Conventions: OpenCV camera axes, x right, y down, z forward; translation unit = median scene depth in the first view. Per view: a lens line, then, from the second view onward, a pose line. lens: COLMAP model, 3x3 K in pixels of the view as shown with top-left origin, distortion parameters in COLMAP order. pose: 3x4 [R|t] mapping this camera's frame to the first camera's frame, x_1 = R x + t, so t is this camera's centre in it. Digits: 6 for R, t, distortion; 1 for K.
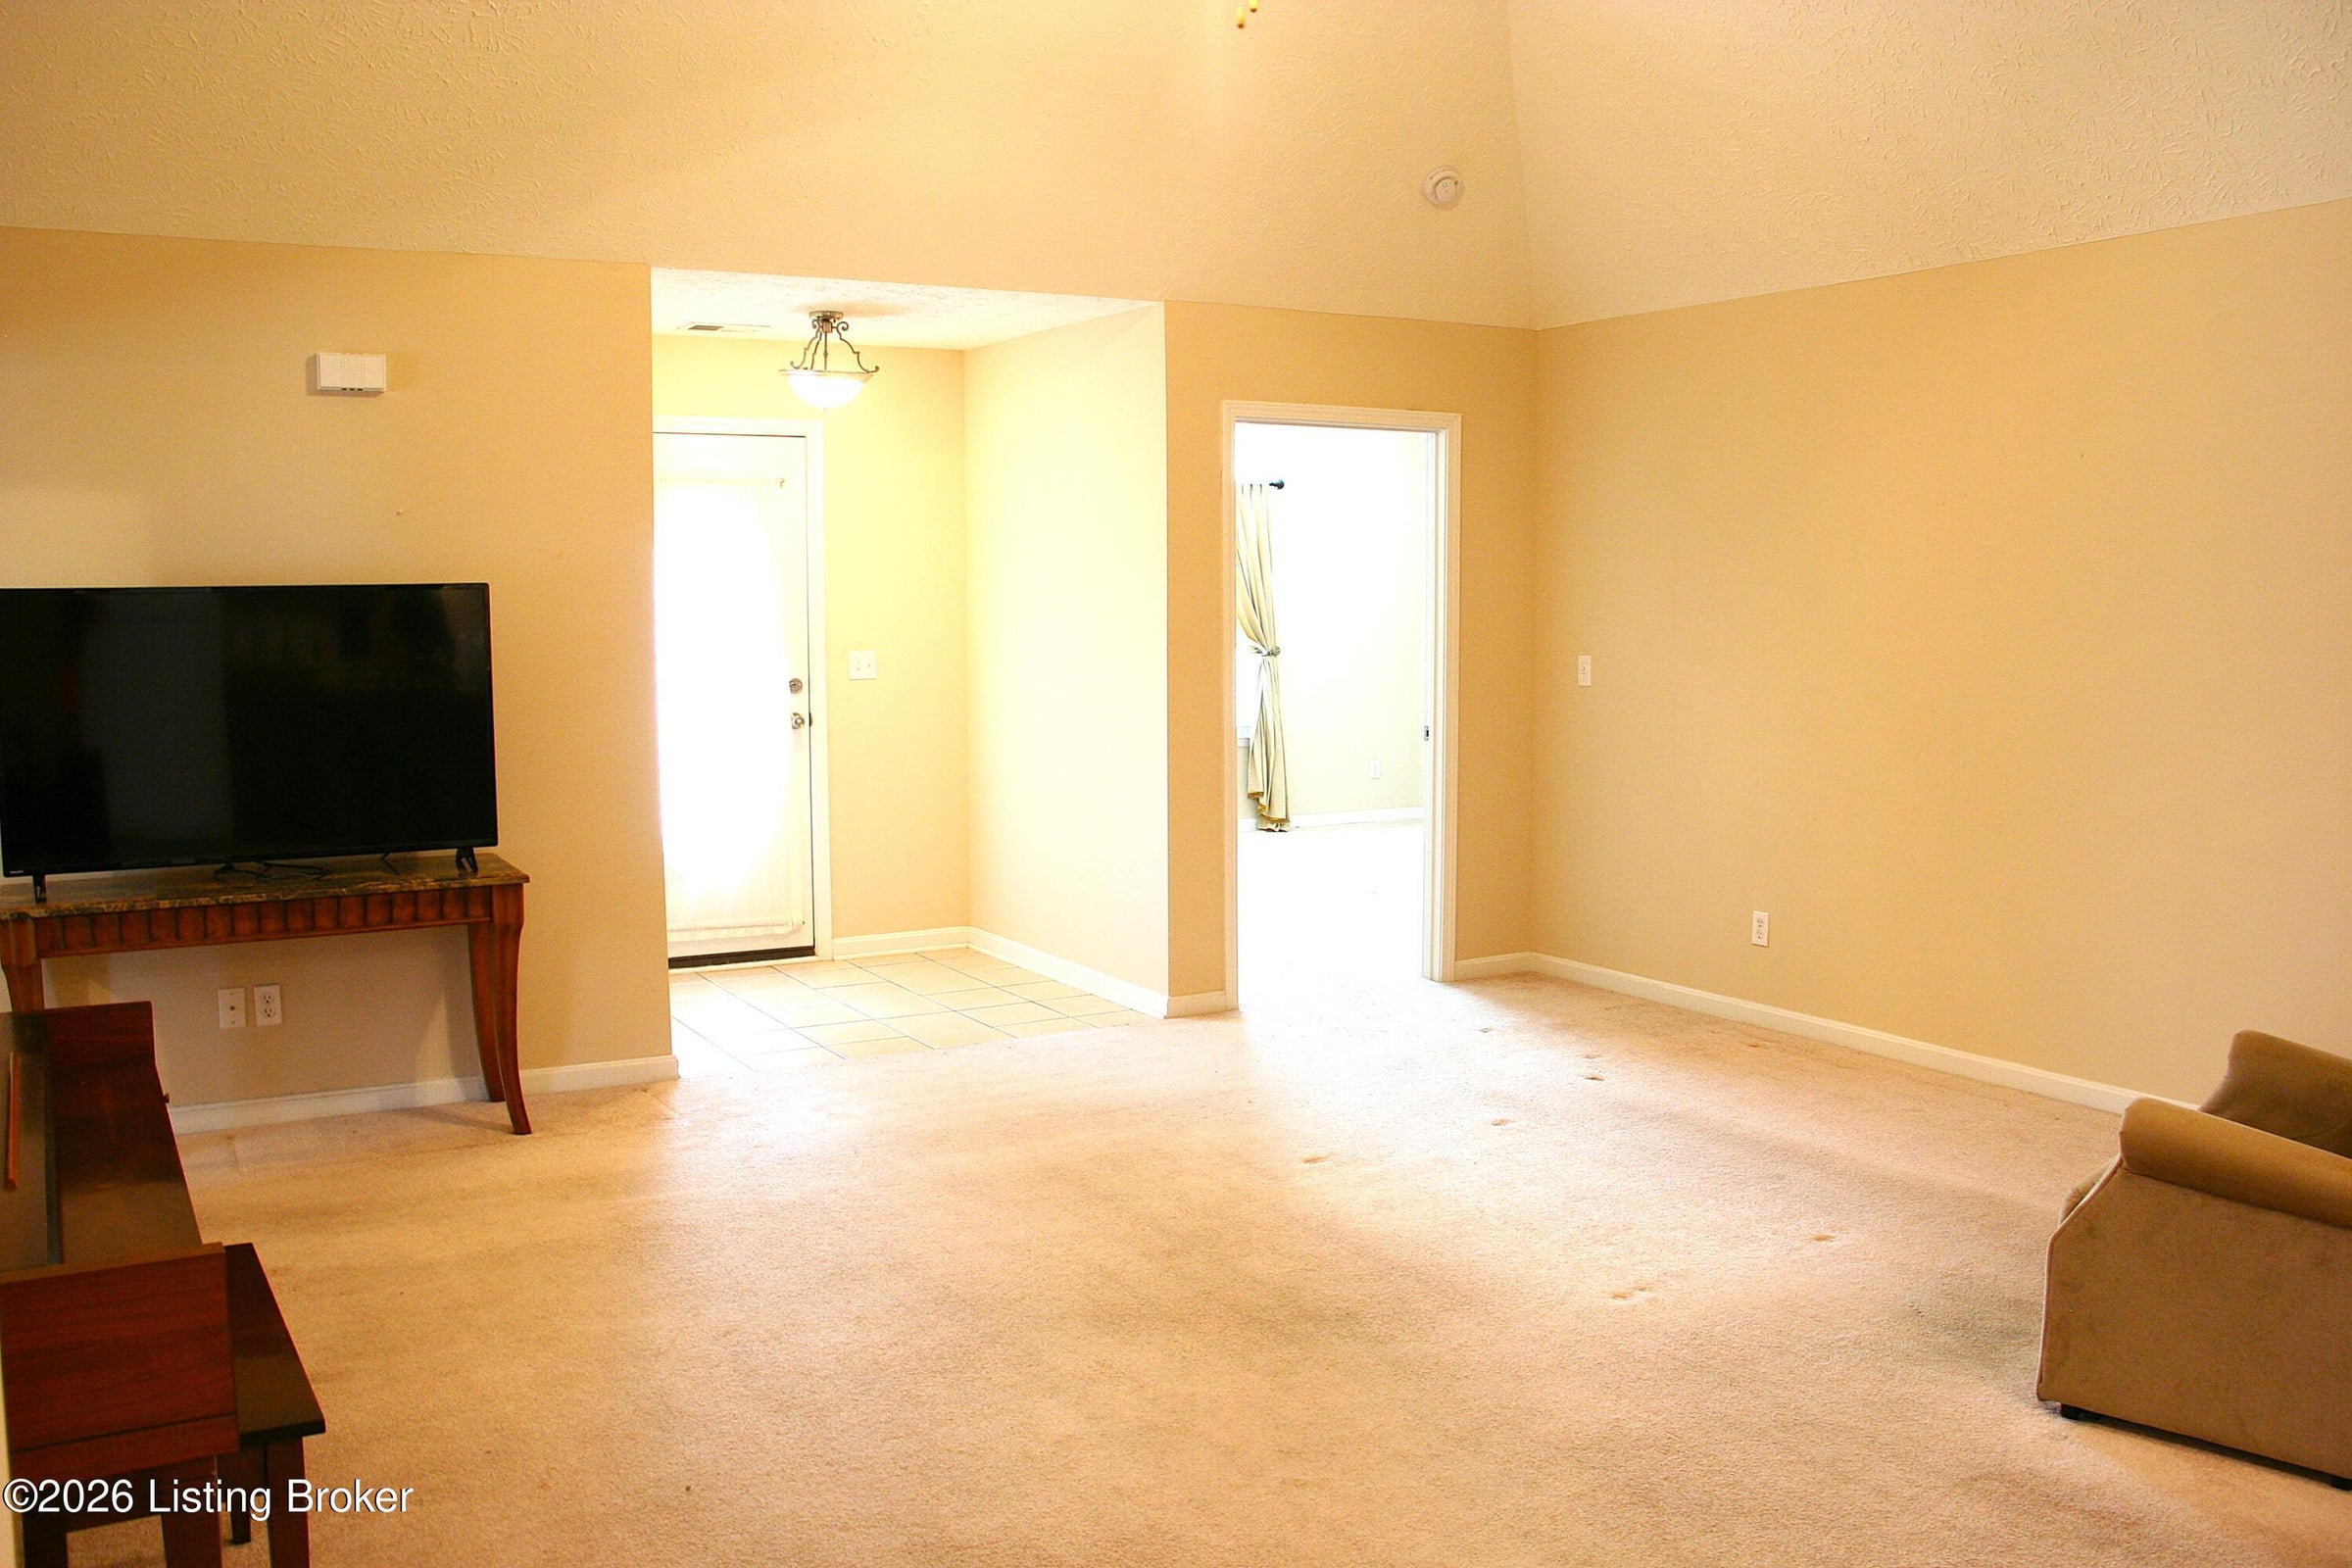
lens RADIAL K [[1977.5, 0, 1172.7], [0, 1977.5, 771.3], [0, 0, 1]] dist [-0.156942, 0.094328]
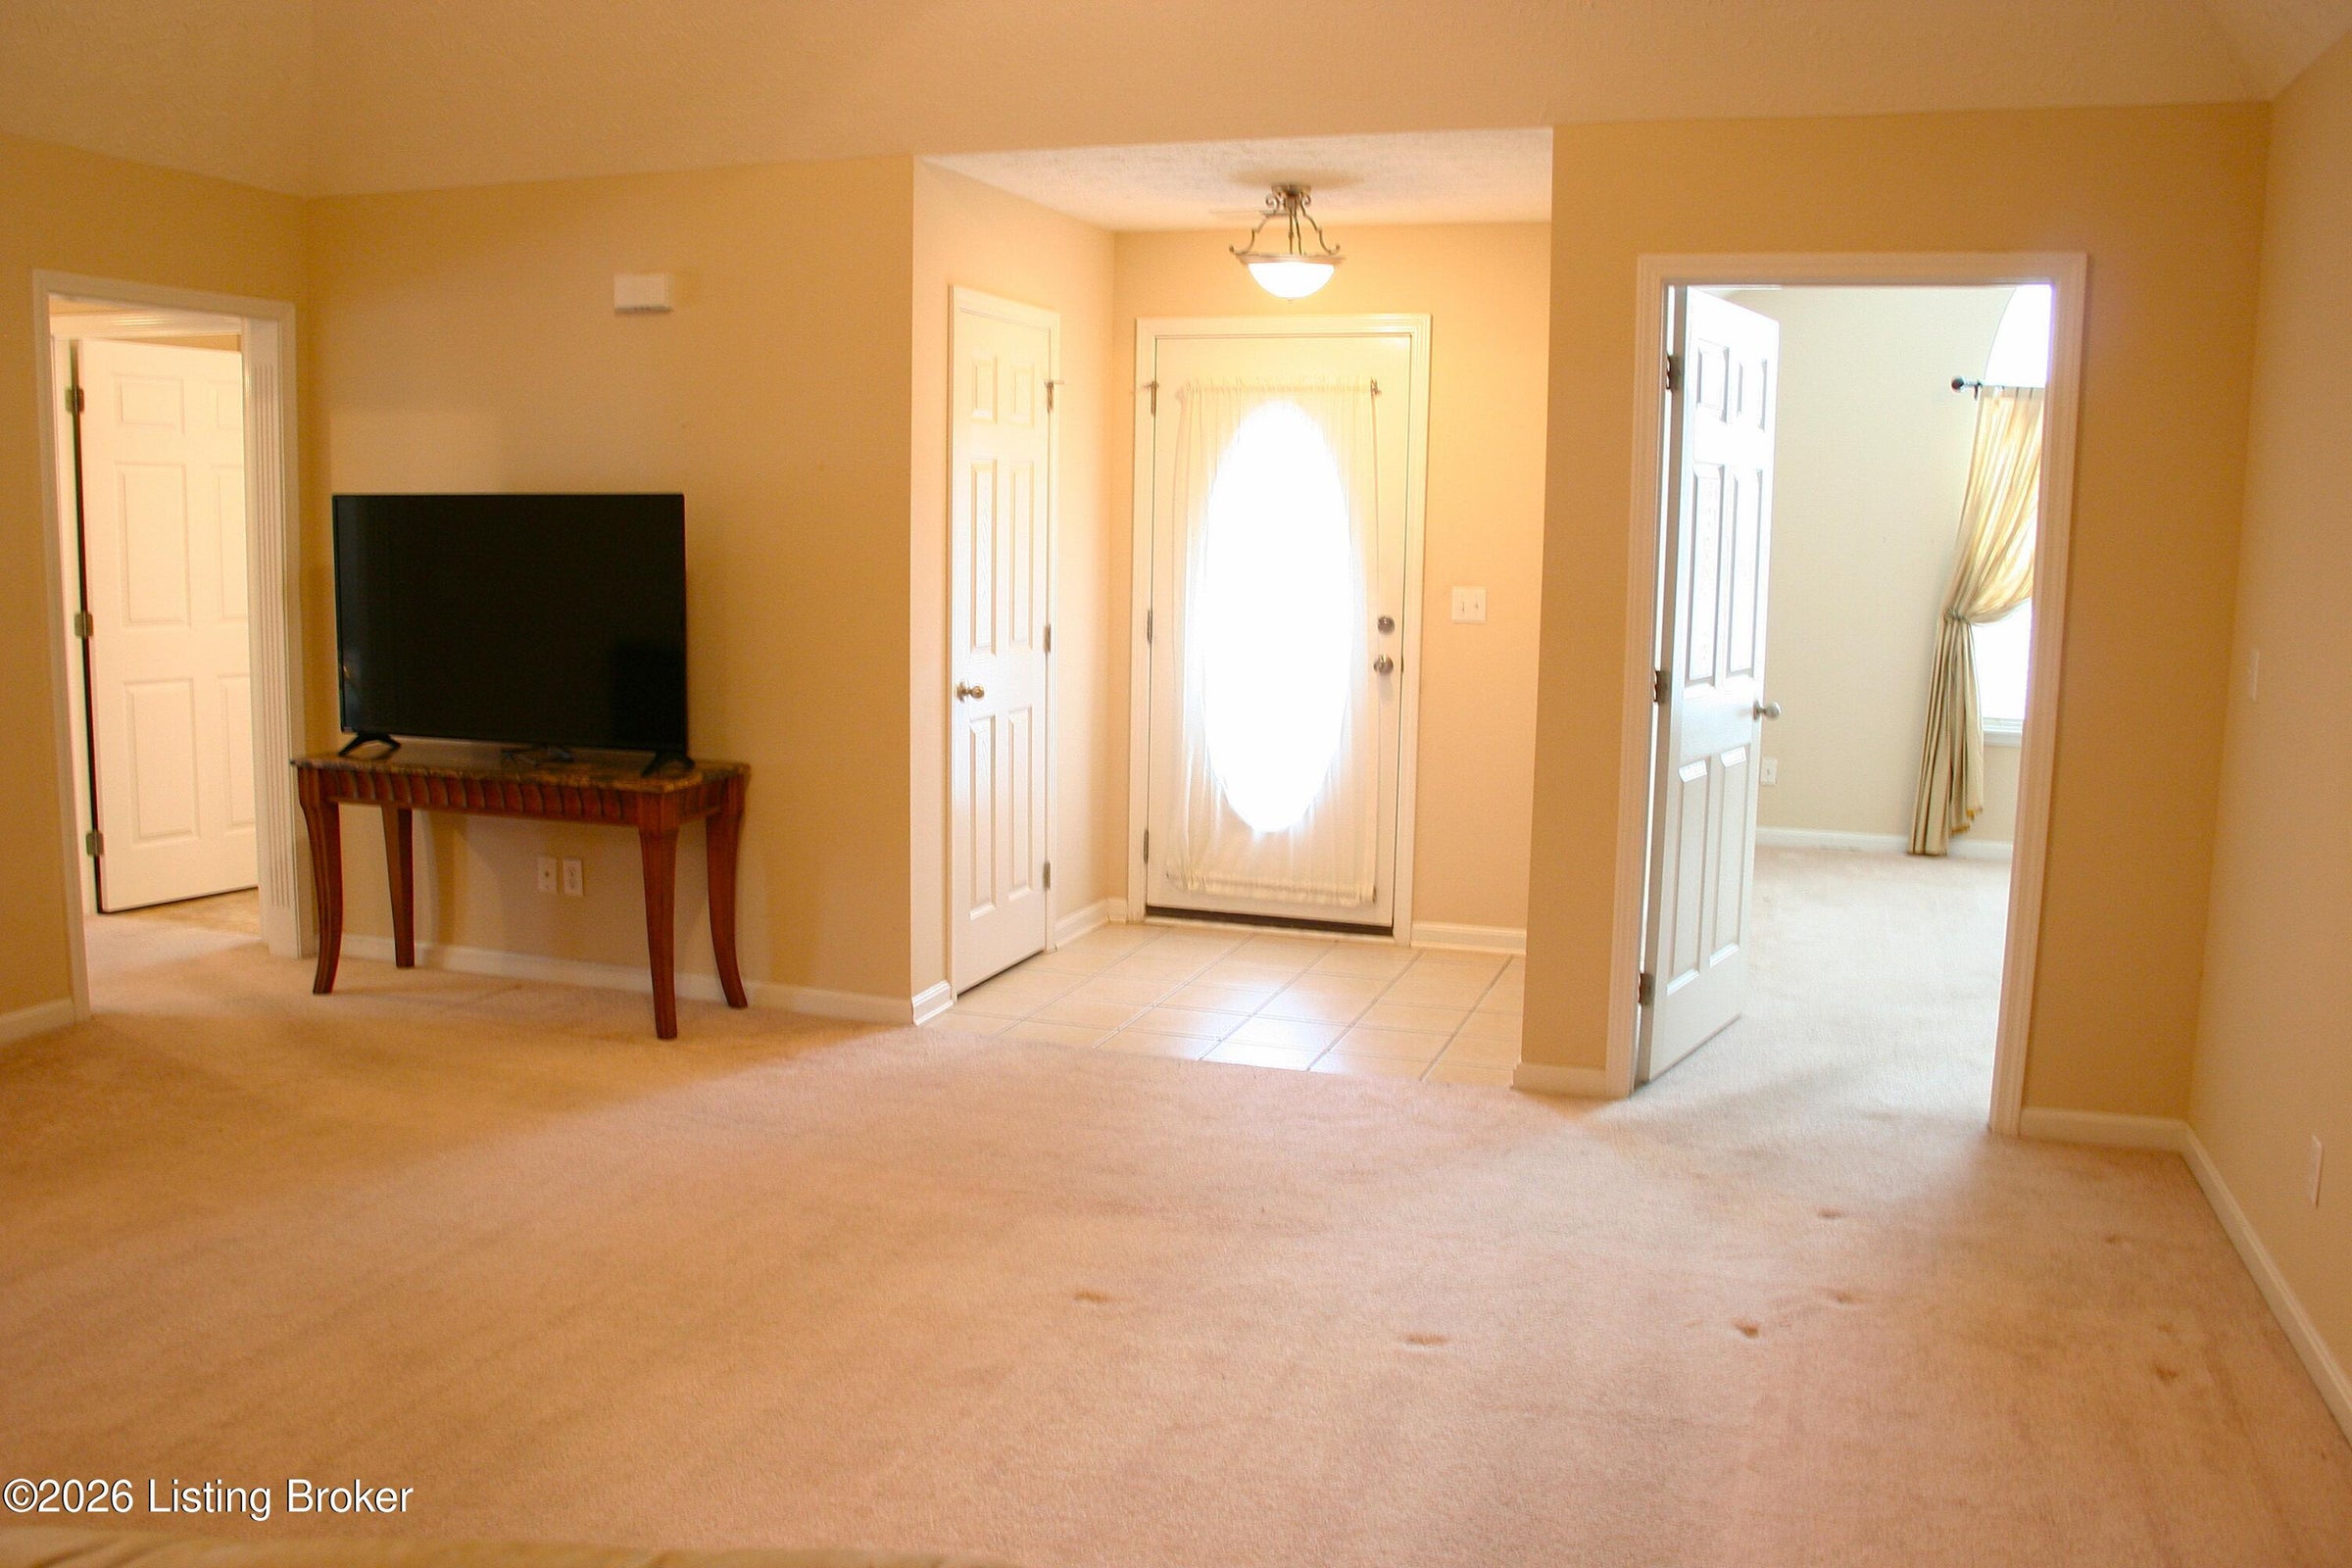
lens RADIAL K [[1977.5, 0, 1171.8], [0, 1977.5, 776.6], [0, 0, 1]] dist [-0.156942, 0.094328]
pose [[0.658019, 0.112474, -0.744554, 0.454922], [-0.087178, 0.993512, 0.073036, -0.036715], [0.747938, 0.016850, 0.663555, 0.403173]]
